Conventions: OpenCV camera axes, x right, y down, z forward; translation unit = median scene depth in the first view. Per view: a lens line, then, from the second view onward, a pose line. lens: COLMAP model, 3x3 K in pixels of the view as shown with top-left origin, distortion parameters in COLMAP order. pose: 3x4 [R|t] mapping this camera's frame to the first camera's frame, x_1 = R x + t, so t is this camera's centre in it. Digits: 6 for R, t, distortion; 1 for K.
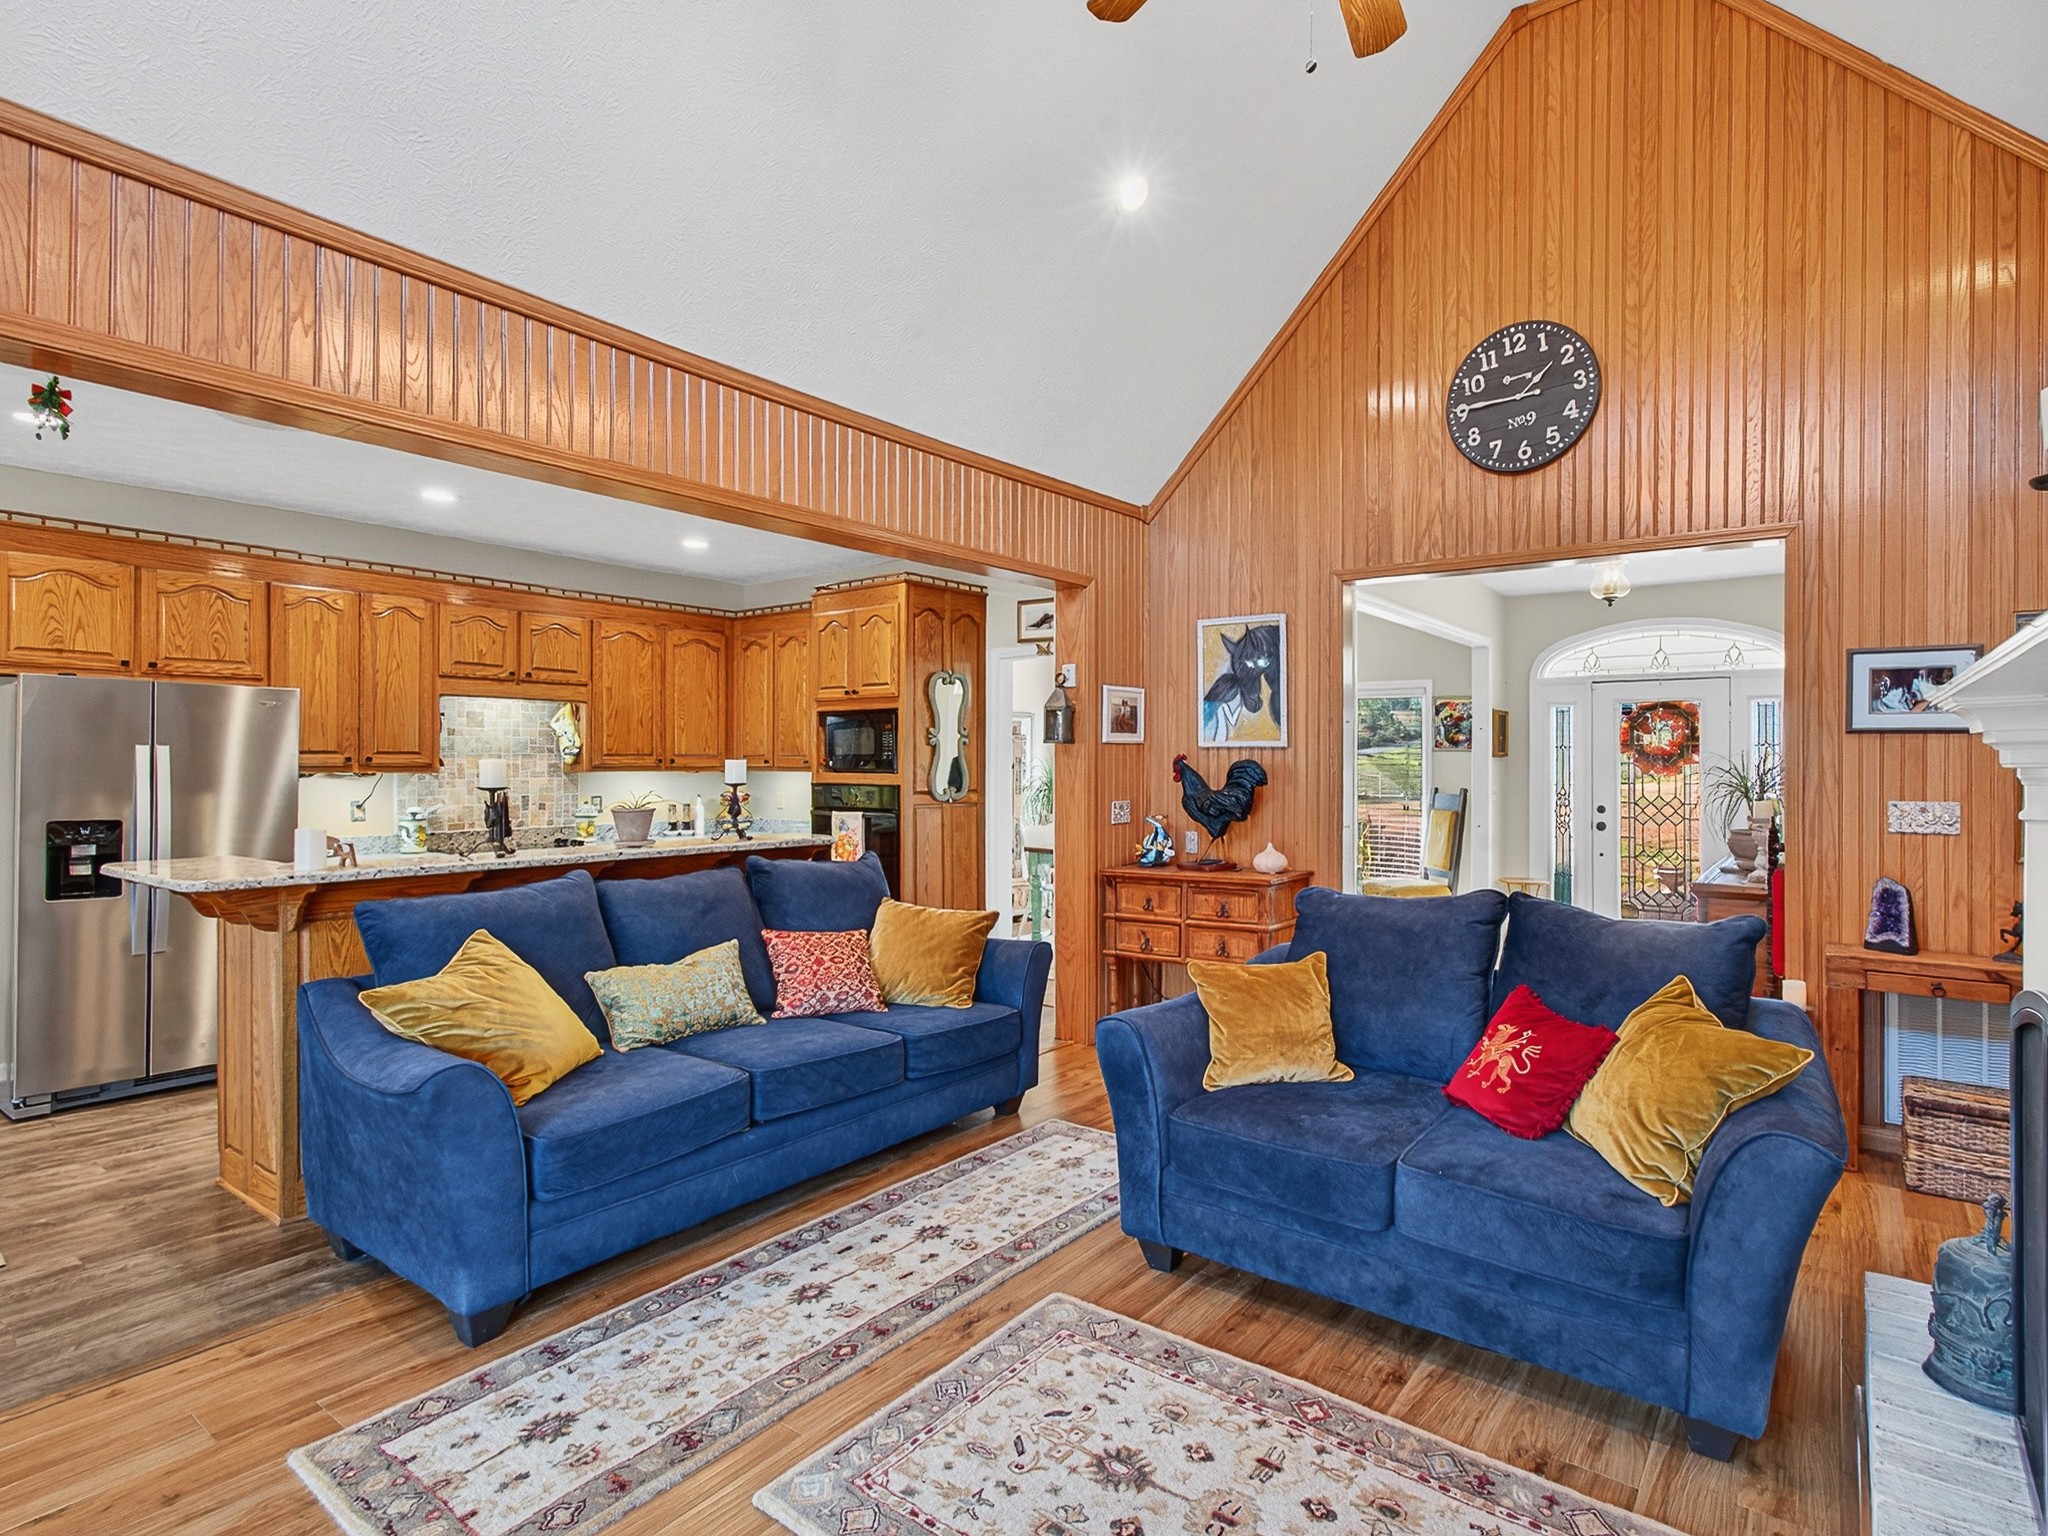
lens RADIAL K [[1033.3, 0, 1122.5], [0, 1033.3, 756.5], [0, 0, 1]] dist [-0.006825, 0.004005]
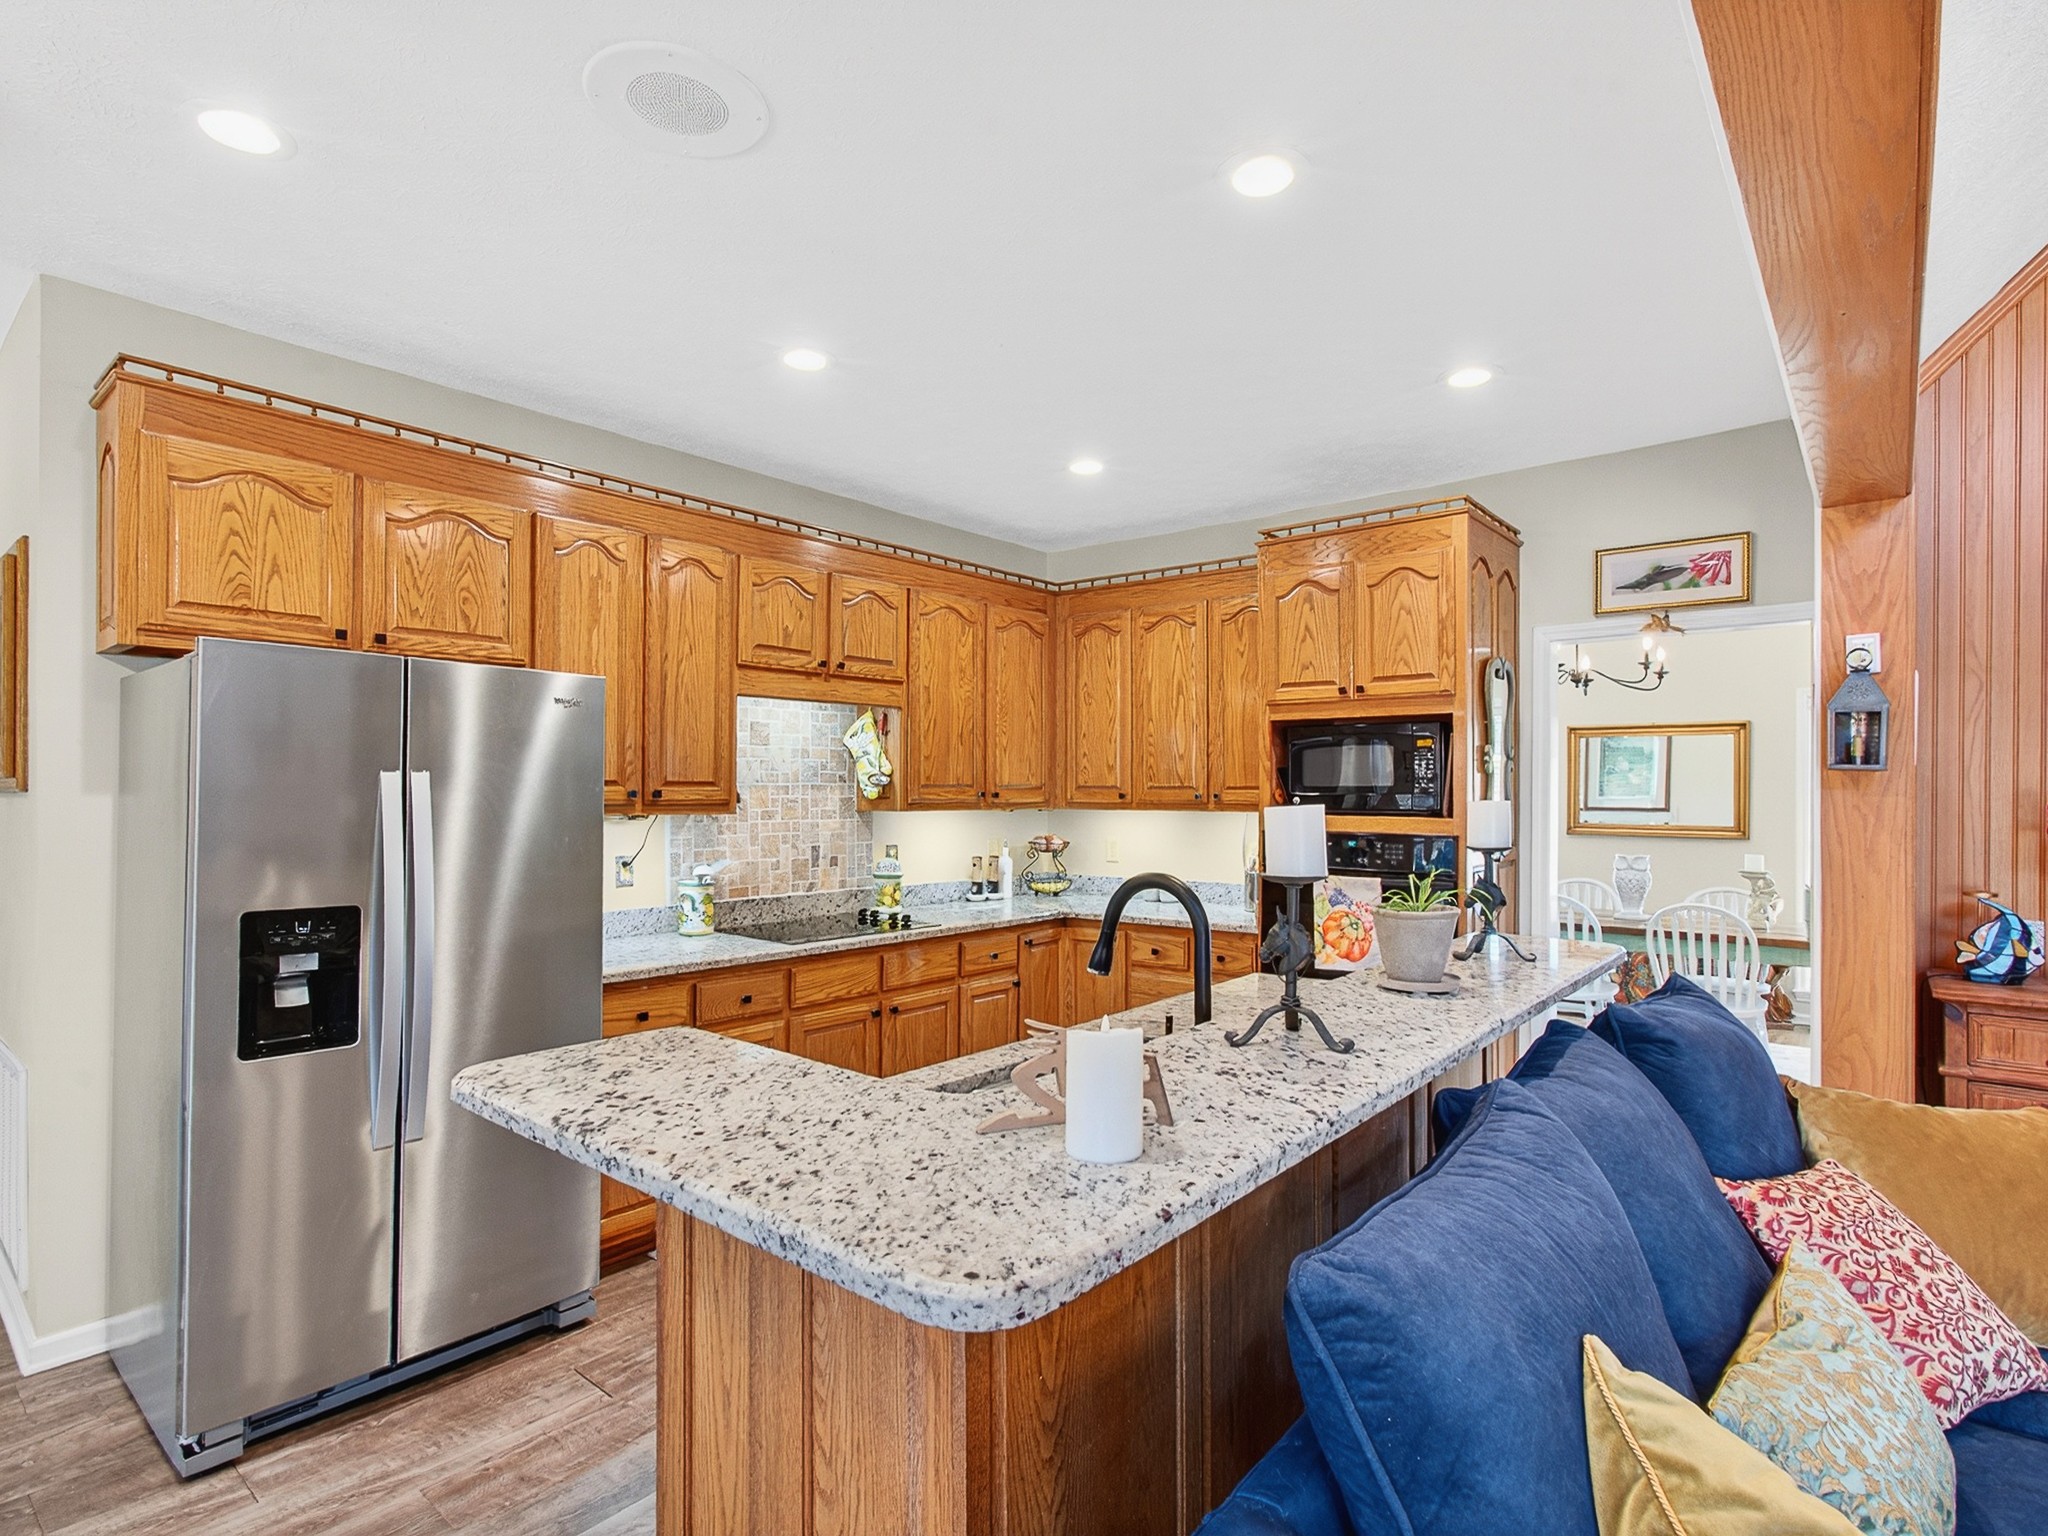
lens RADIAL K [[1033.3, 0, 1014.1], [0, 1033.3, 775.6], [0, 0, 1]] dist [-0.006825, 0.004005]
pose [[0.995546, 0.000875, -0.094277, -0.452256], [-0.001668, 0.999964, -0.008341, -0.003560], [0.094266, 0.008461, 0.995511, 0.383172]]
